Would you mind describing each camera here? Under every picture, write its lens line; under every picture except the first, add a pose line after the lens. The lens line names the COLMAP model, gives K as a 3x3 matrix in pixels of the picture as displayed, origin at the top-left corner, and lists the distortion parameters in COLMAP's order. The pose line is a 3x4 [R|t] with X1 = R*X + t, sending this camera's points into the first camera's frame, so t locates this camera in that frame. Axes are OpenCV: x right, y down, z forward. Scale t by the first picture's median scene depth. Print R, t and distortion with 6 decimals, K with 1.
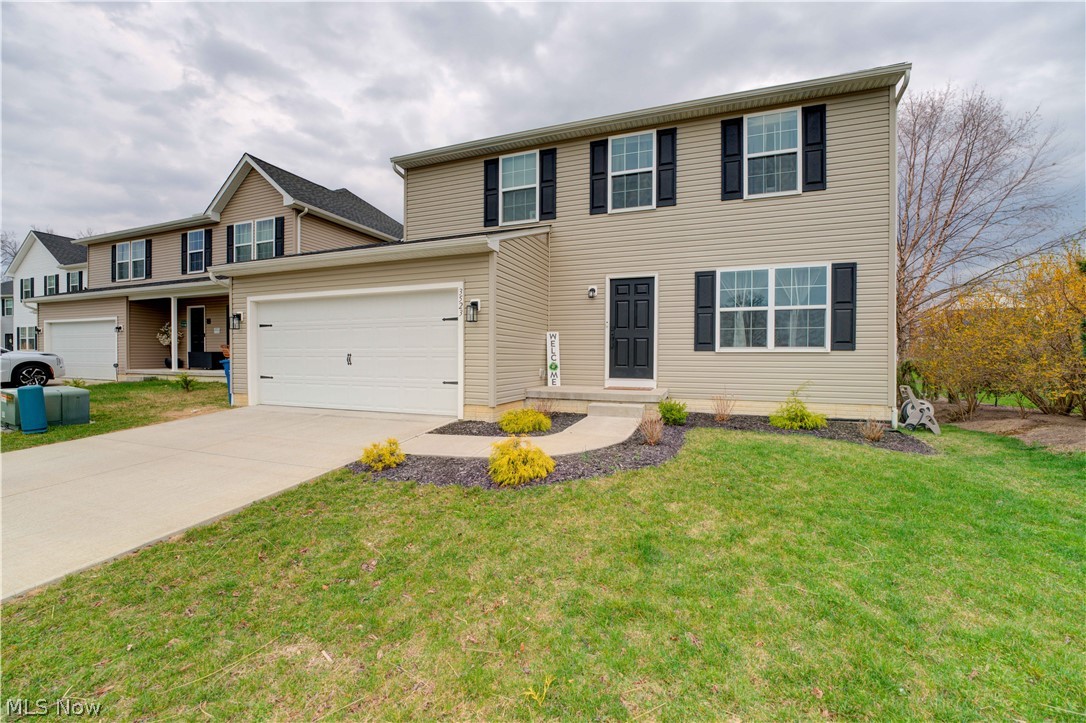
lens RADIAL K [[435.9, 0, 544.8], [0, 435.9, 357.4], [0, 0, 1]] dist [-0.030879, 0.004250]
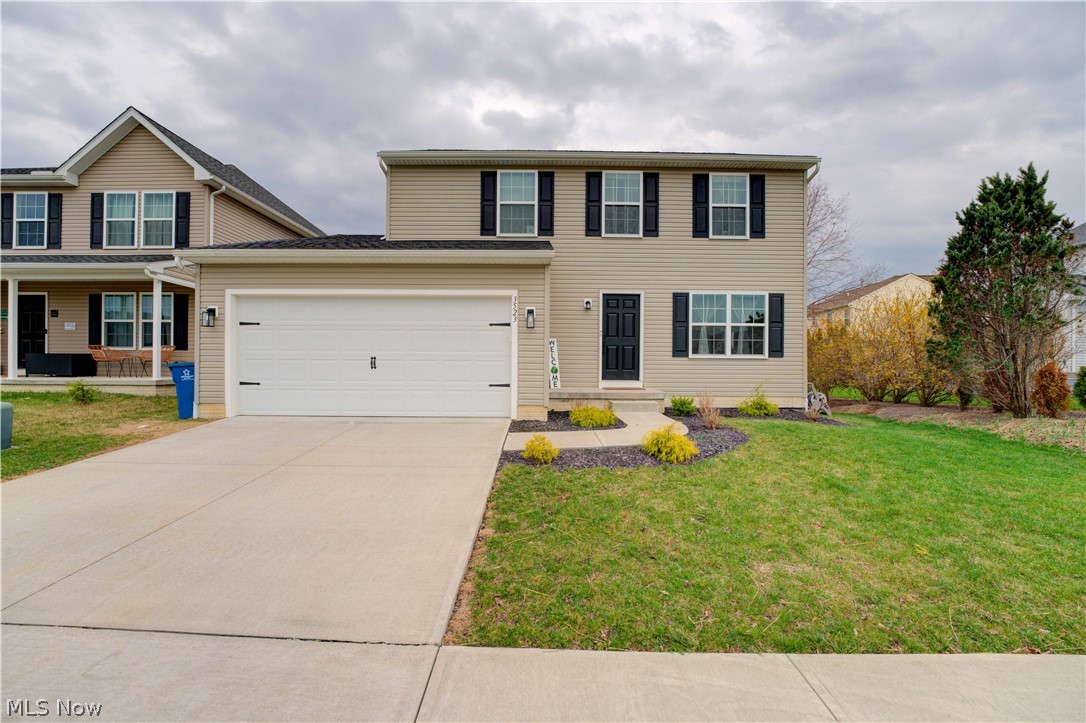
lens RADIAL K [[435.9, 0, 535.4], [0, 435.9, 359.7], [0, 0, 1]] dist [-0.030879, 0.004250]
pose [[0.935373, 0.005956, 0.353614, -0.450547], [-0.002166, 0.999936, -0.011111, 0.007444], [-0.353657, 0.009627, 0.935326, -0.010876]]
